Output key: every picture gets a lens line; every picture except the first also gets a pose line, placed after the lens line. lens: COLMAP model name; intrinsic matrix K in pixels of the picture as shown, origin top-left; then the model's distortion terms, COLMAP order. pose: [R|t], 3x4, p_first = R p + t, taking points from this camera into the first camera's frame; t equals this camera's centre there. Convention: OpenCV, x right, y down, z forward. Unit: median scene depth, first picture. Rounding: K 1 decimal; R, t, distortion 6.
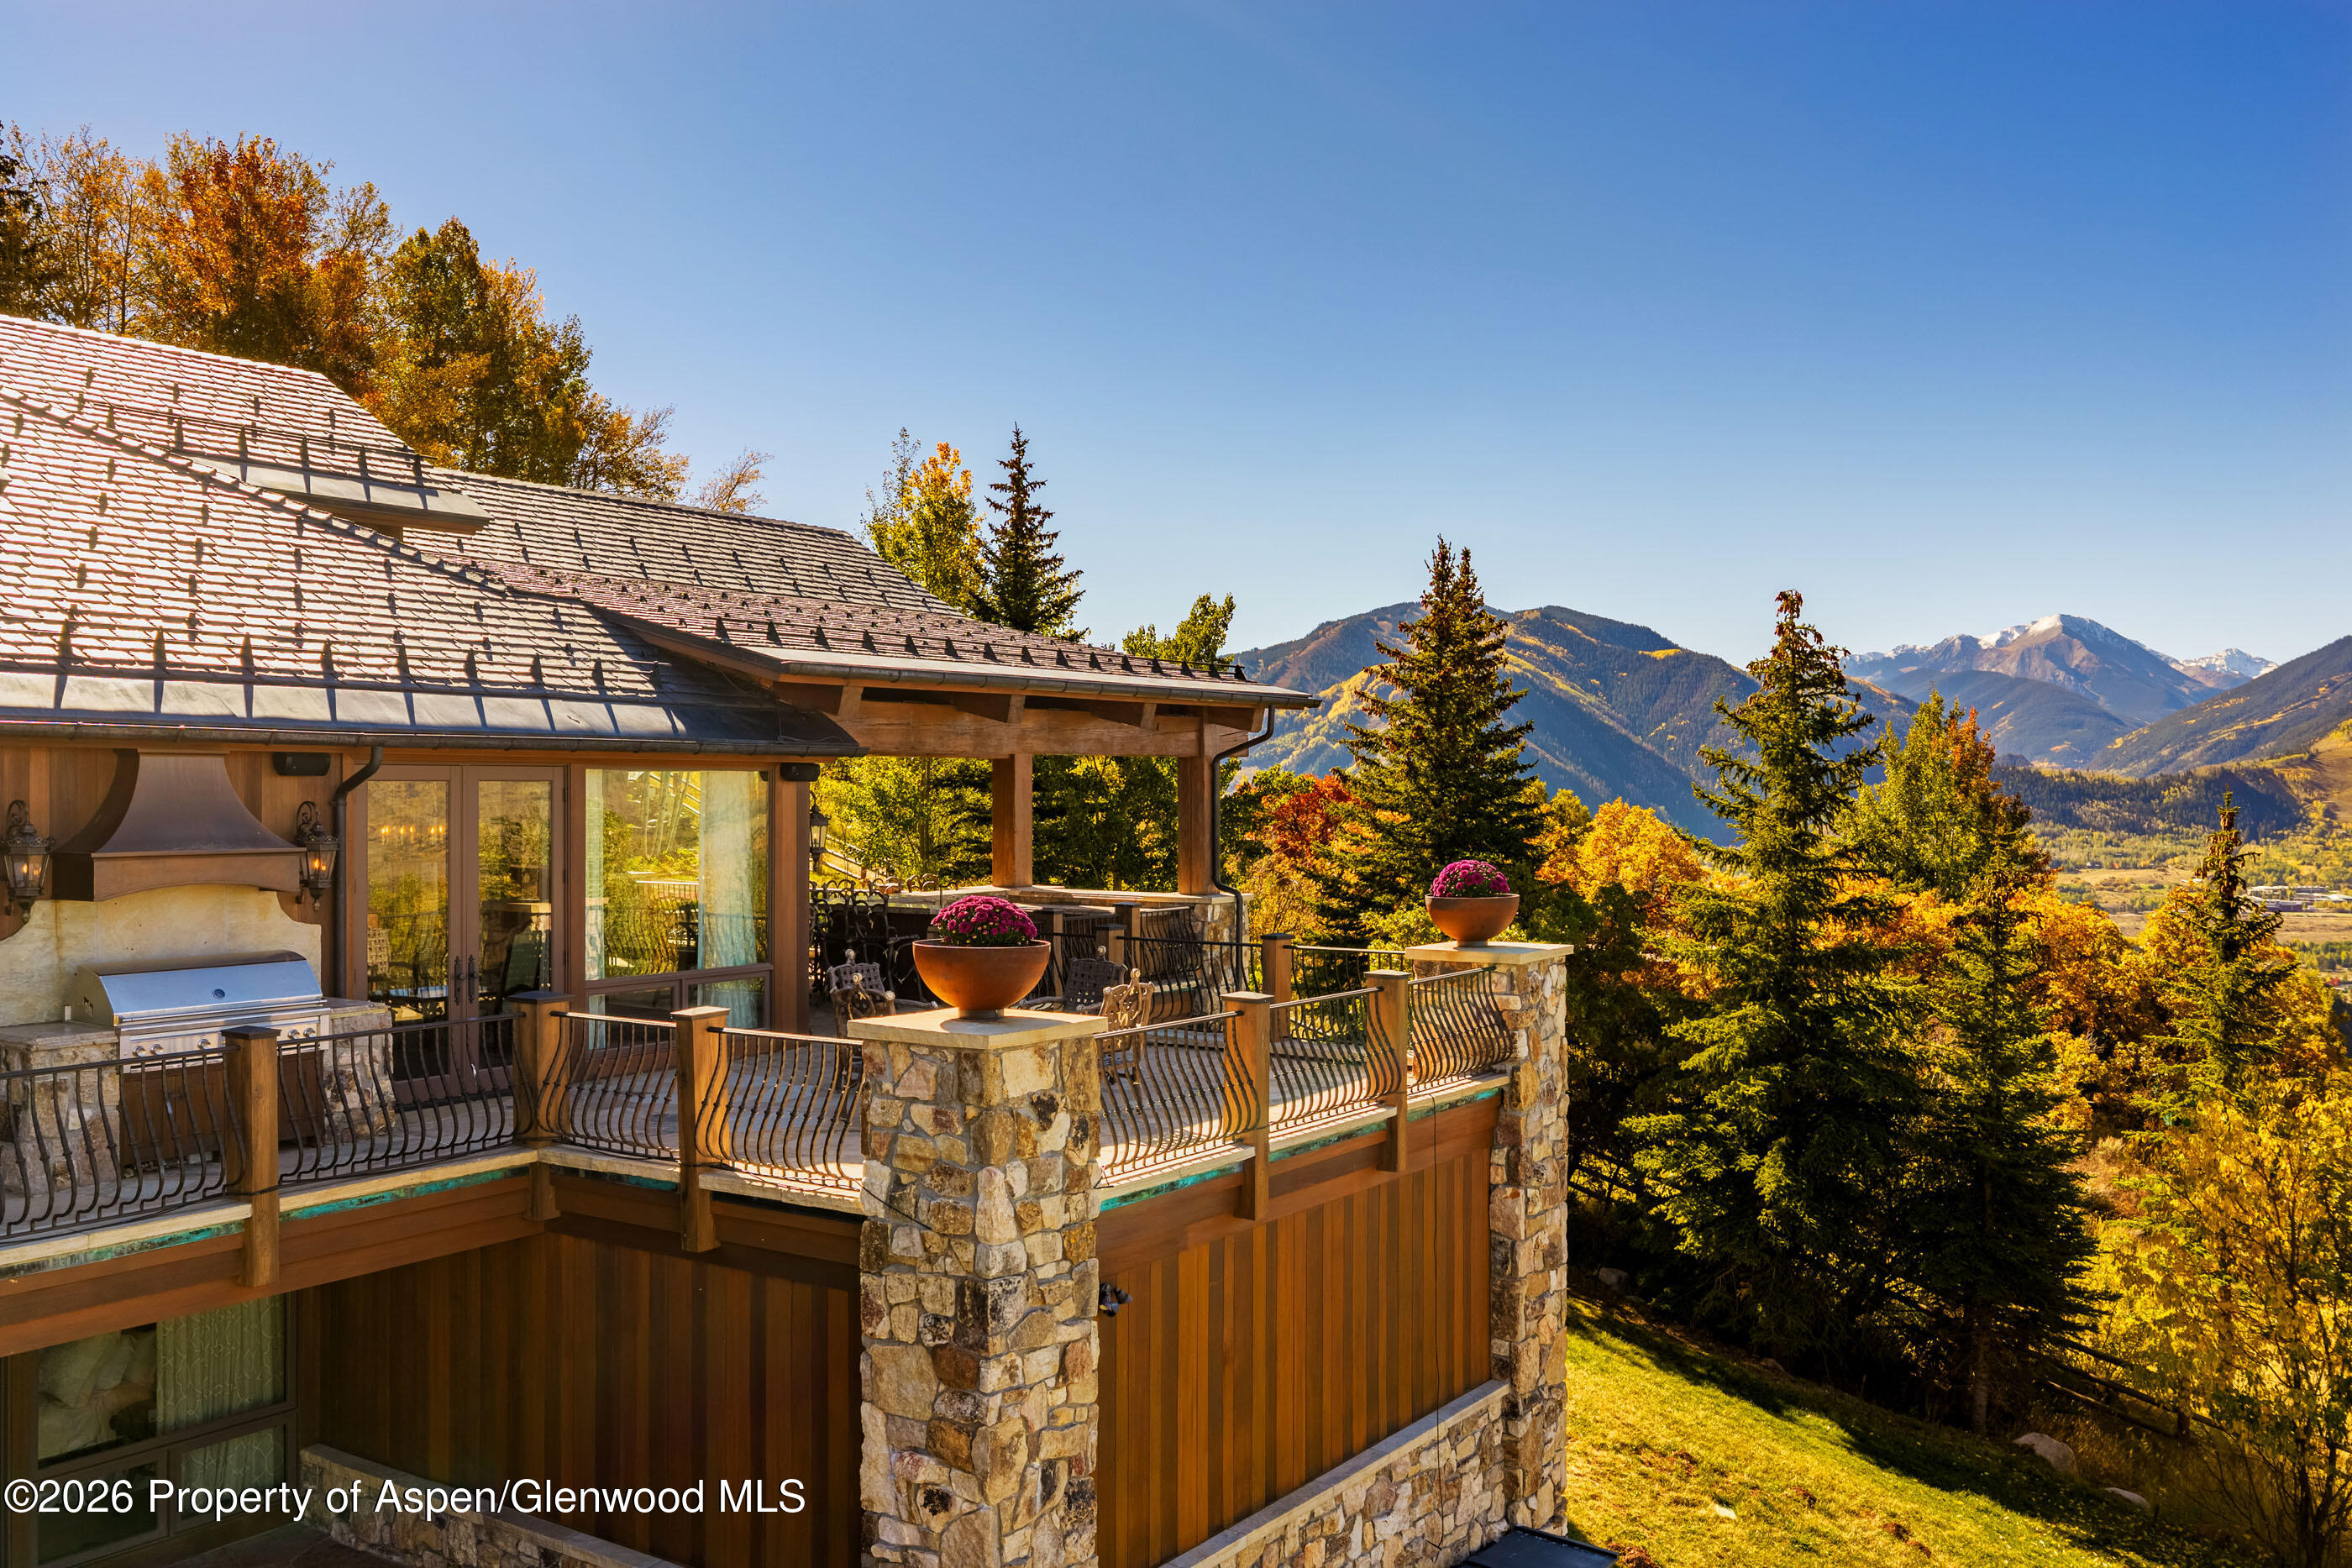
lens RADIAL K [[1938.2, 0, 1181.2], [0, 1938.2, 783.7], [0, 0, 1]] dist [0.028224, -0.052677]
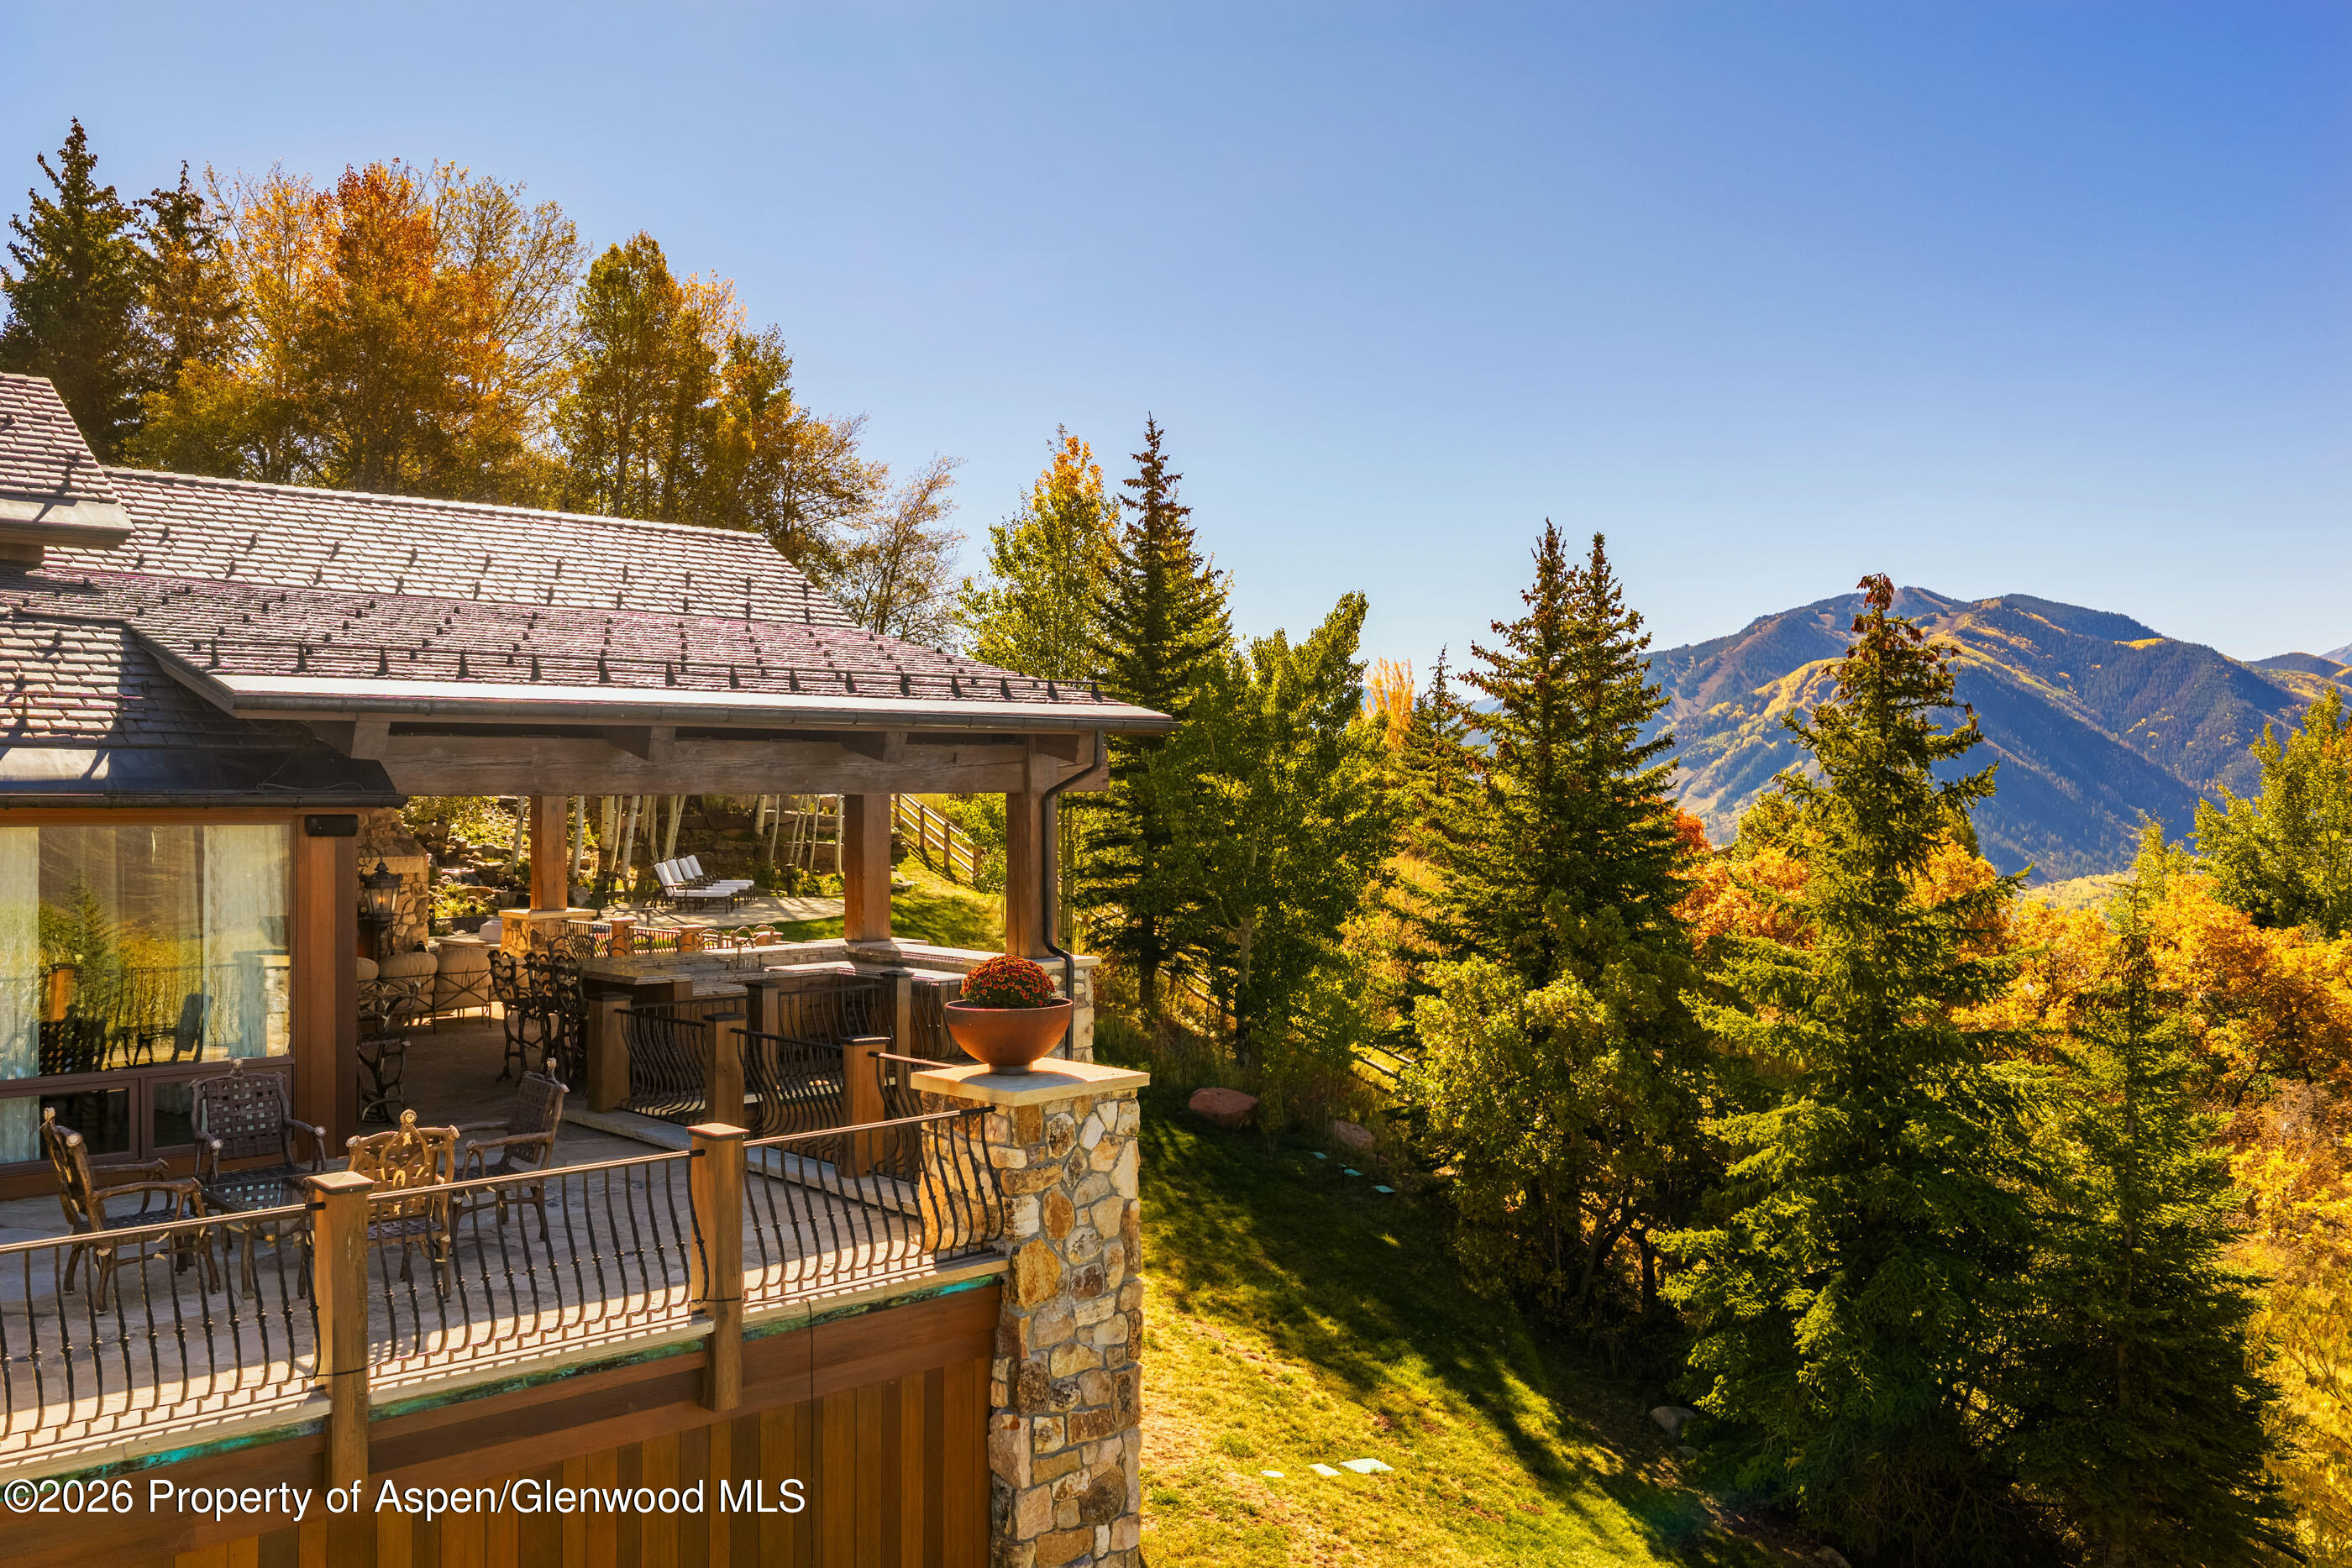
lens RADIAL K [[1938.2, 0, 1181.2], [0, 1938.2, 783.7], [0, 0, 1]] dist [0.028224, -0.052677]
pose [[0.976644, -0.001186, -0.214861, 0.208814], [0.001026, 0.999999, -0.000856, -0.013950], [0.214861, 0.000615, 0.976644, 0.166195]]
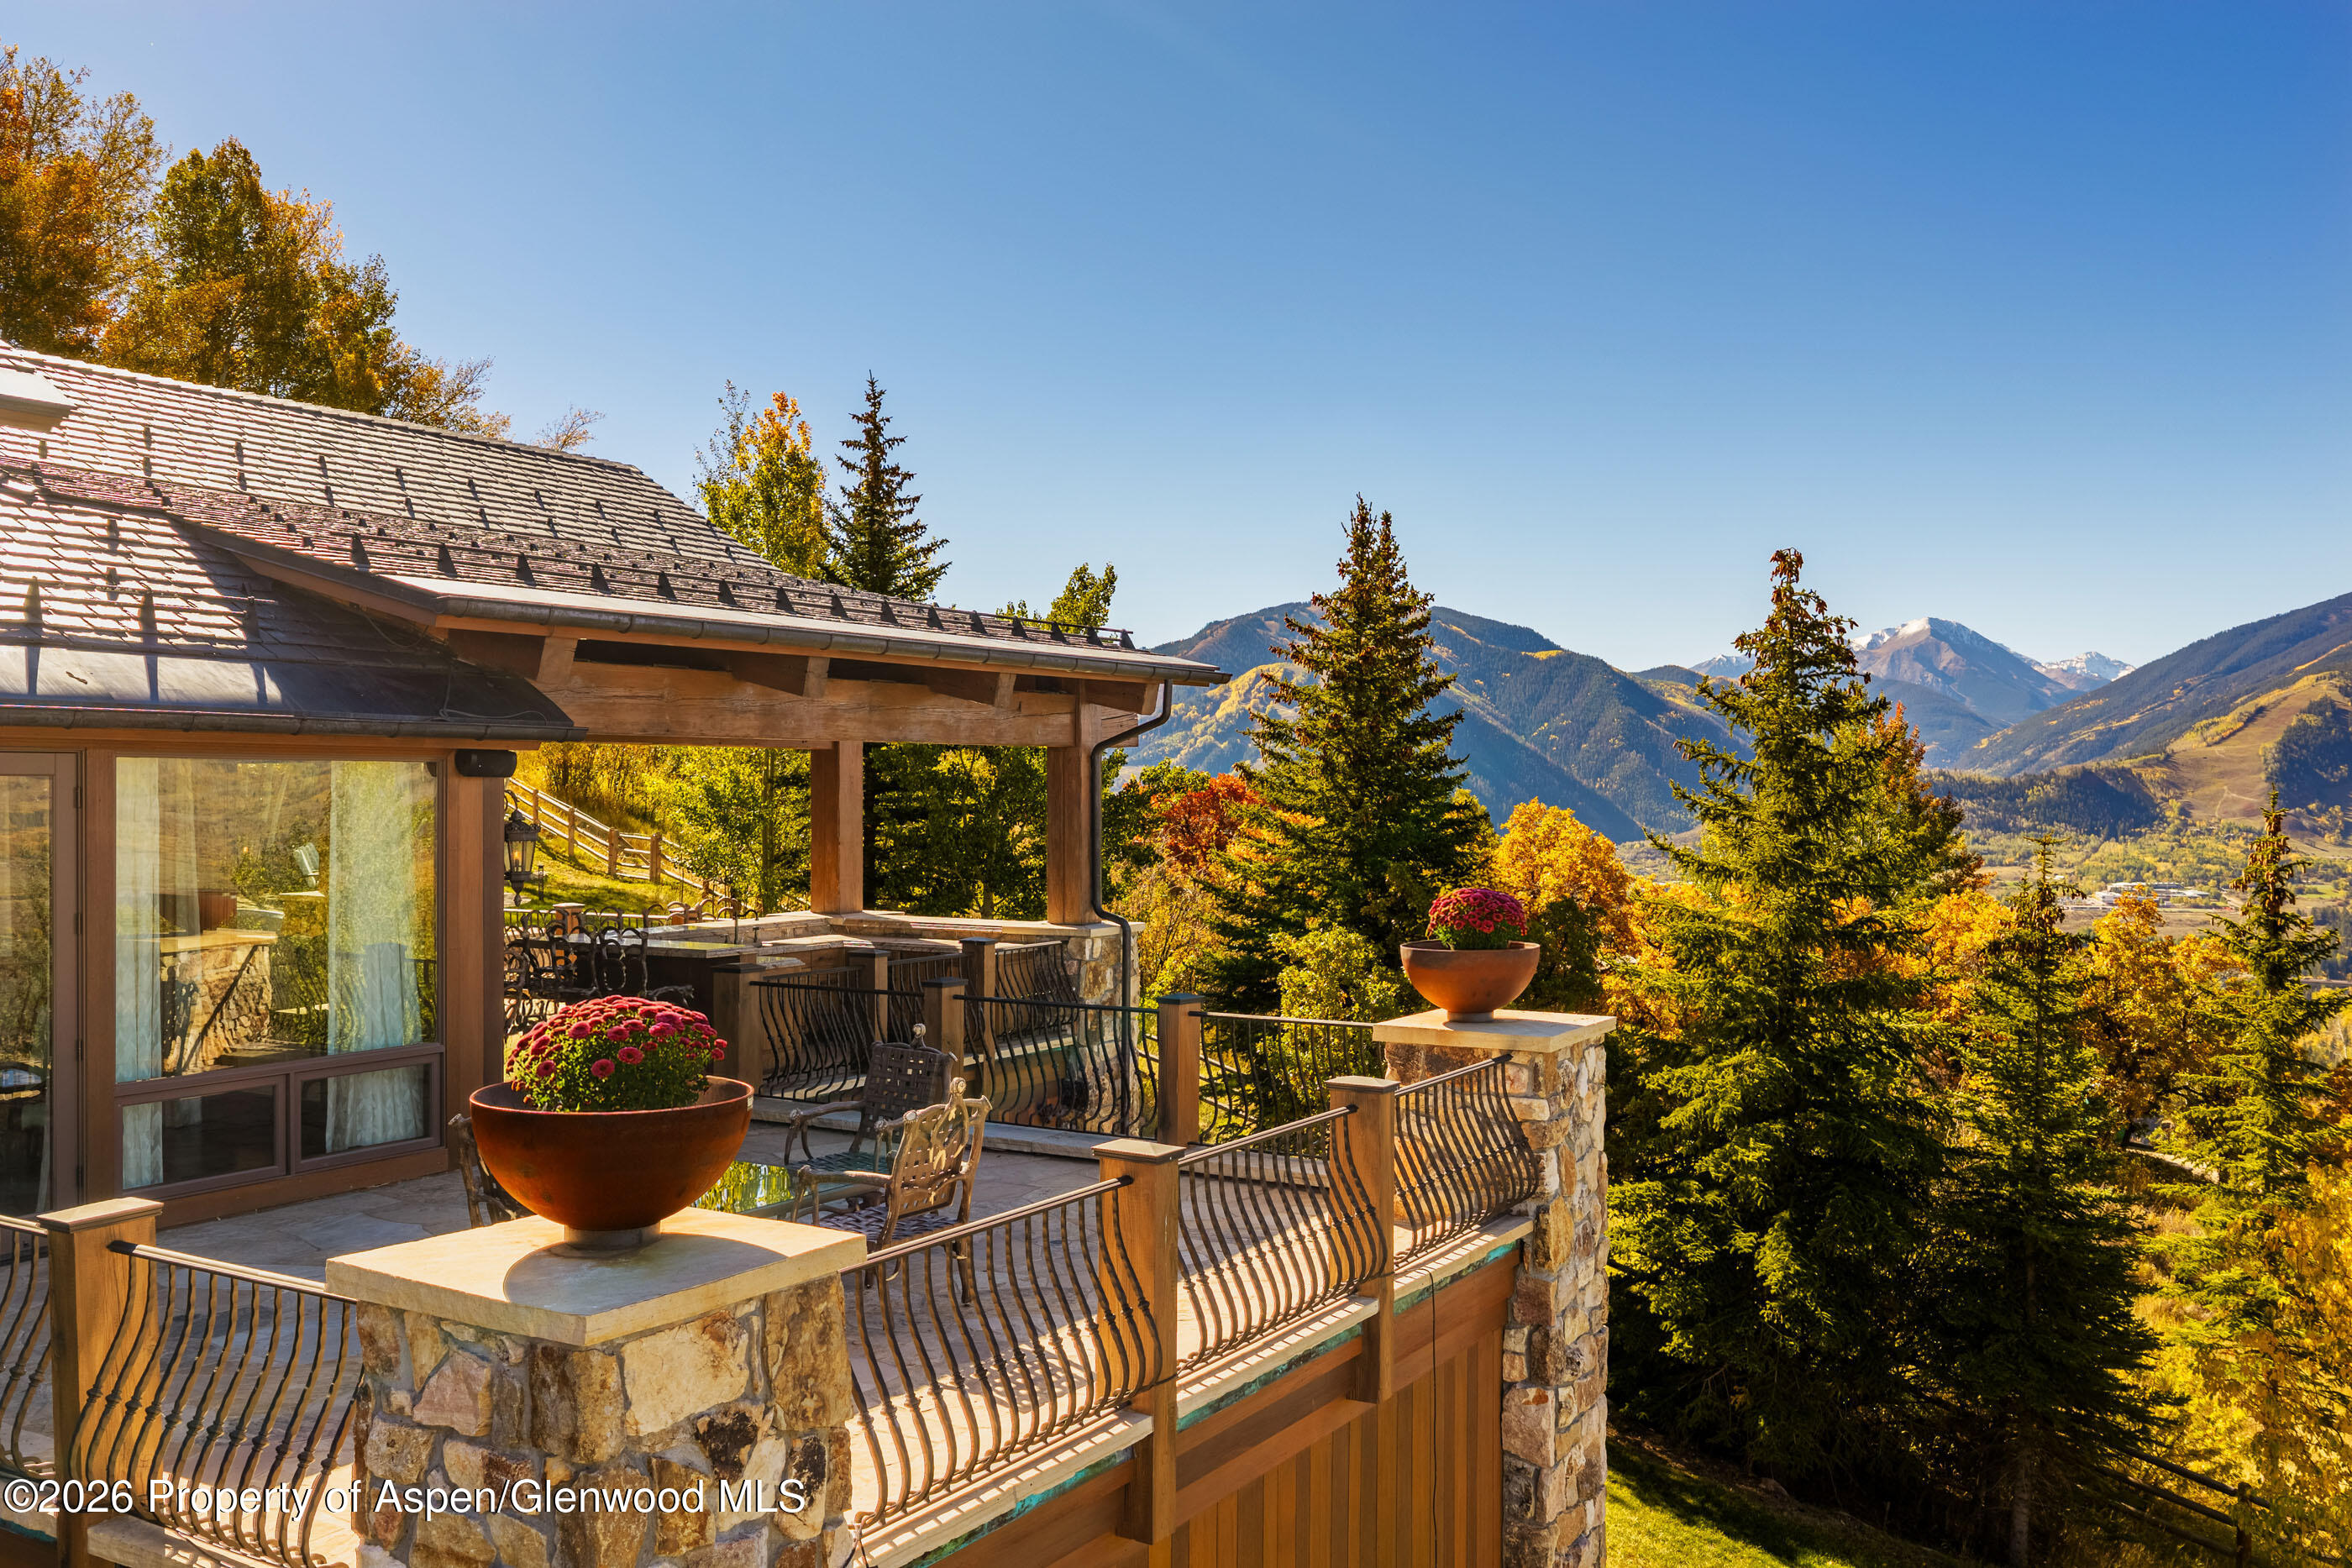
lens RADIAL K [[1941.8, 0, 1181.2], [0, 1941.8, 787.1], [0, 0, 1]] dist [0.021839, -0.041312]
pose [[0.998325, -0.000102, 0.057855, 0.005789], [-0.000022, 0.999998, 0.002134, 0.000580], [-0.057855, -0.002132, 0.998323, 0.185087]]
